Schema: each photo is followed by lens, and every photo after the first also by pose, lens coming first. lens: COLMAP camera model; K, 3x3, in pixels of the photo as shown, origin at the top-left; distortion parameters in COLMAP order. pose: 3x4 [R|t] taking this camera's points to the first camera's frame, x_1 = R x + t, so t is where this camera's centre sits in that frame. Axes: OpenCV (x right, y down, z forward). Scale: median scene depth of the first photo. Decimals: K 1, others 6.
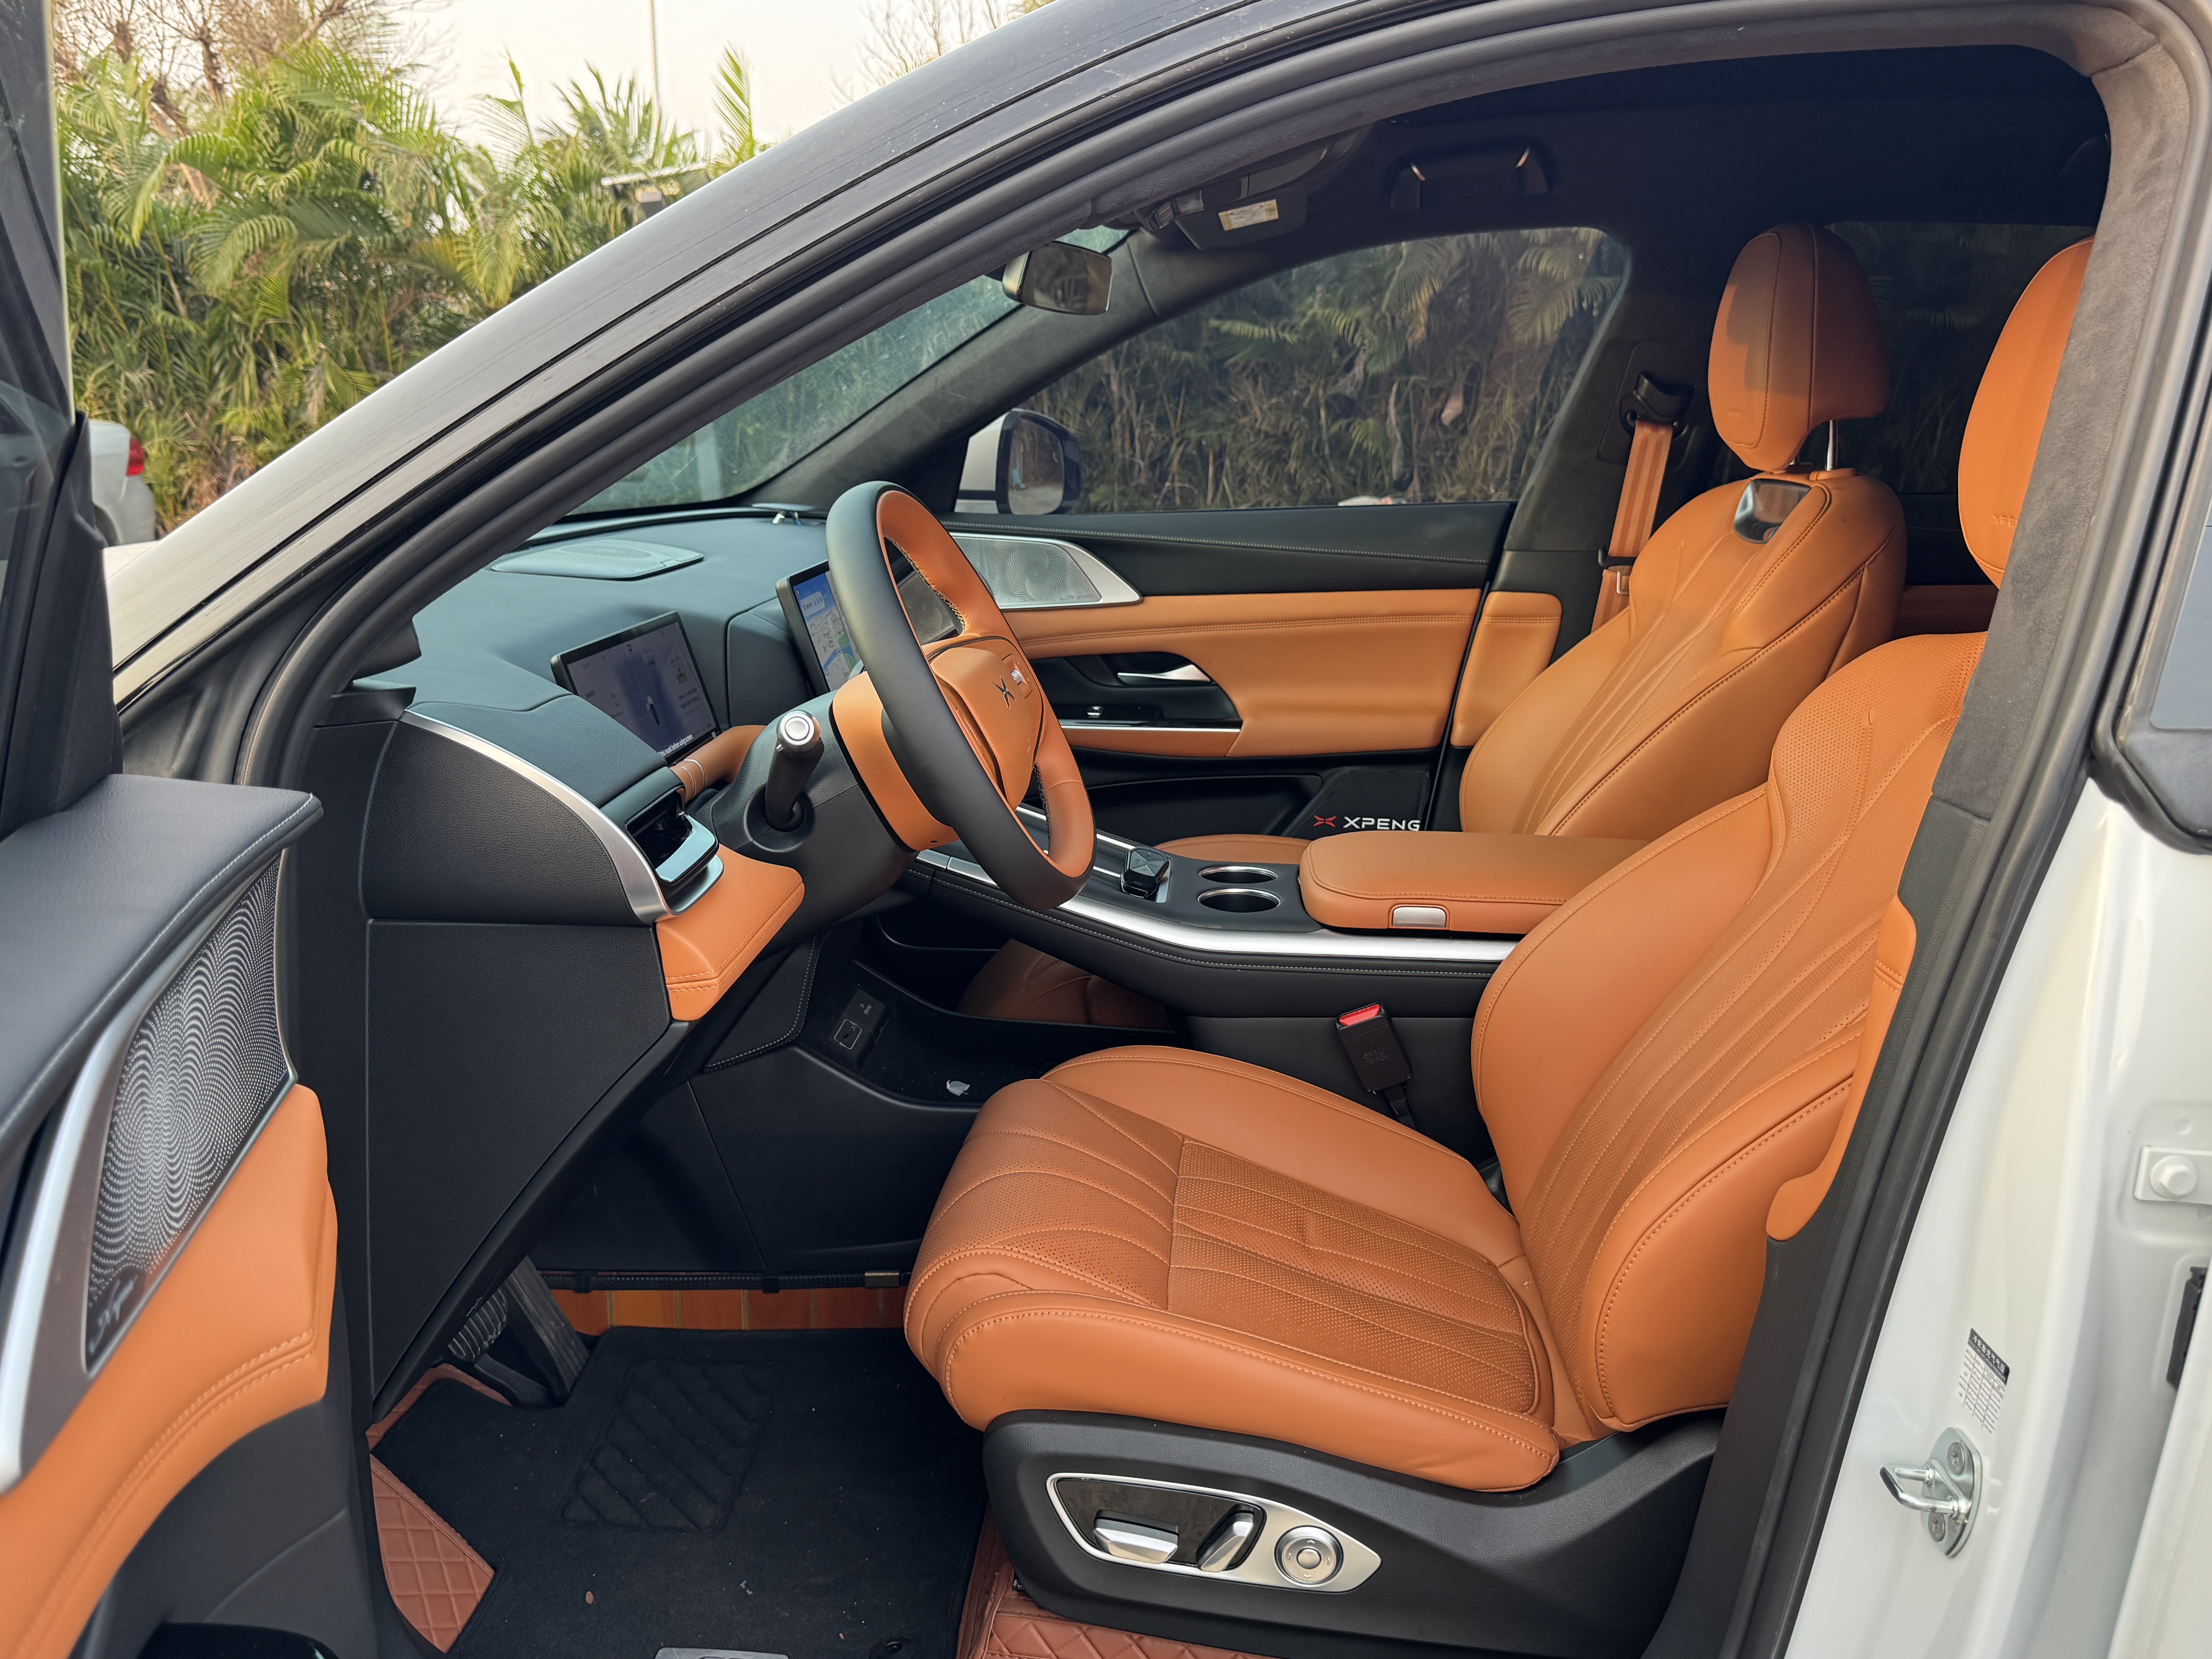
lens RADIAL K [[1691.4, 0, 1098.9], [0, 1691.4, 801.3], [0, 0, 1]] dist [0.156224, -0.315019]
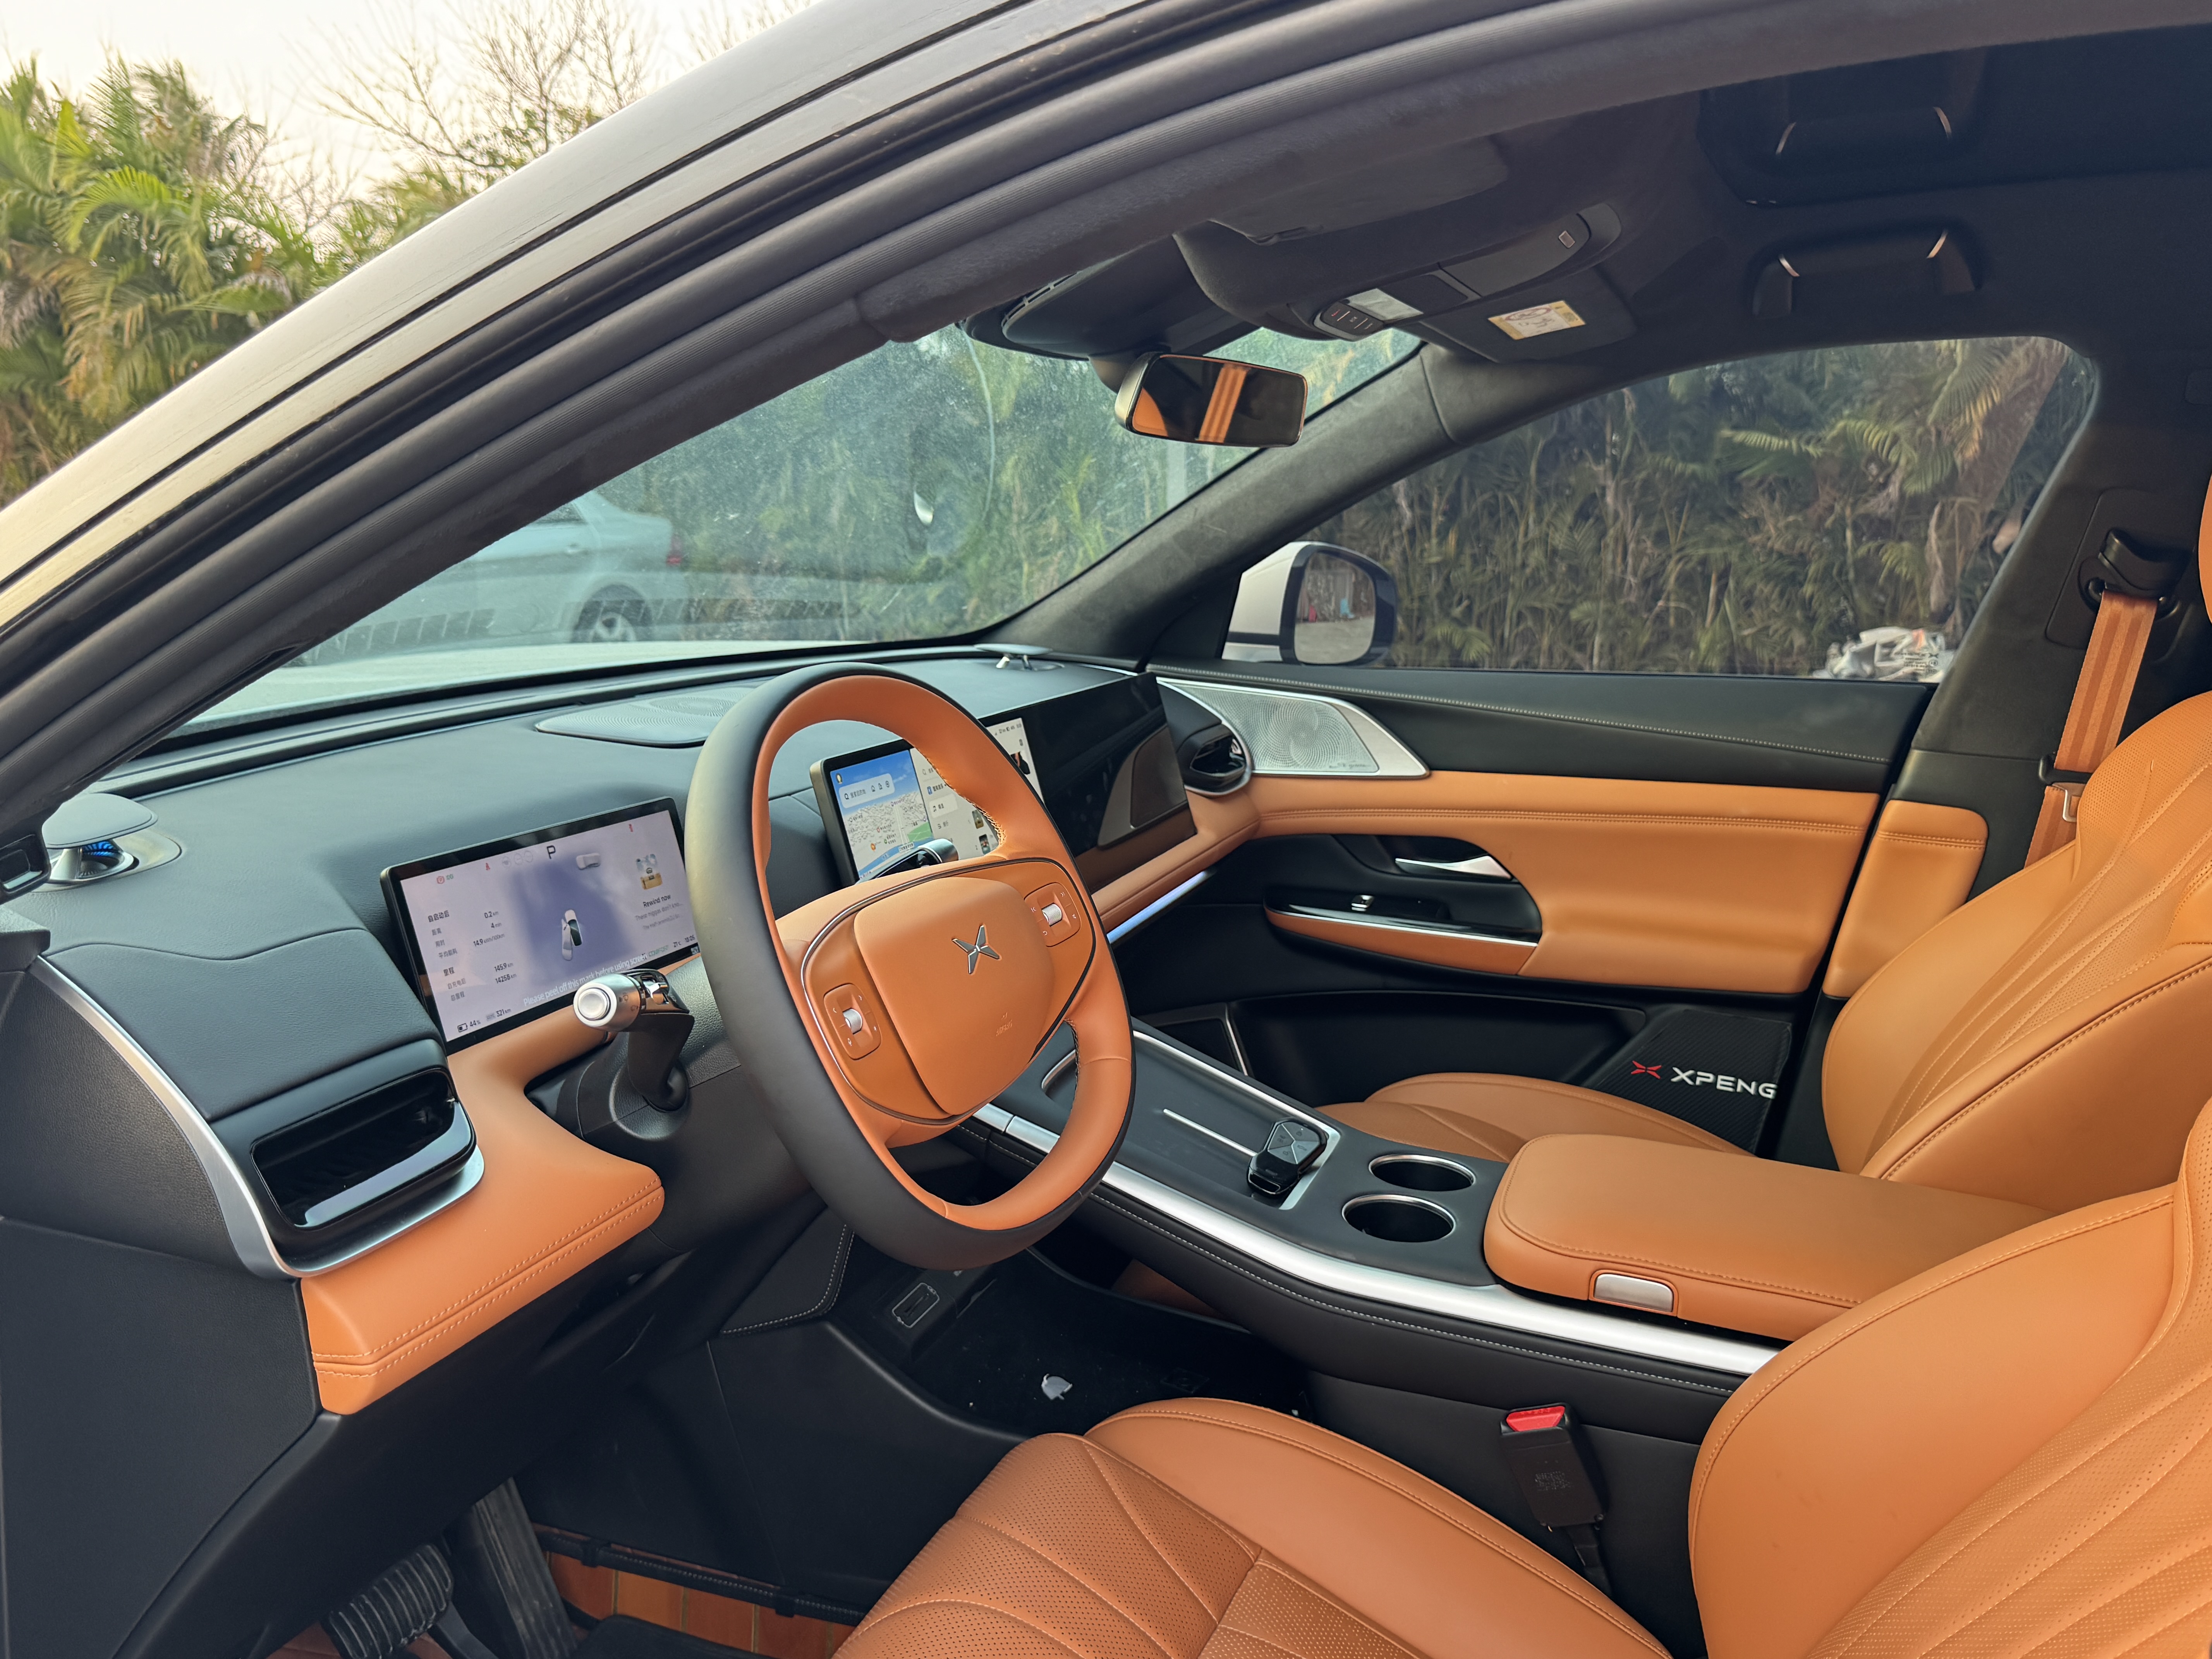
lens RADIAL K [[1691.4, 0, 1098.9], [0, 1691.4, 801.3], [0, 0, 1]] dist [0.156224, -0.315019]
pose [[0.955862, 0.077394, -0.283440, 0.105953], [-0.093521, 0.994654, -0.043794, -0.053294], [0.278535, 0.068368, 0.957989, 0.156558]]
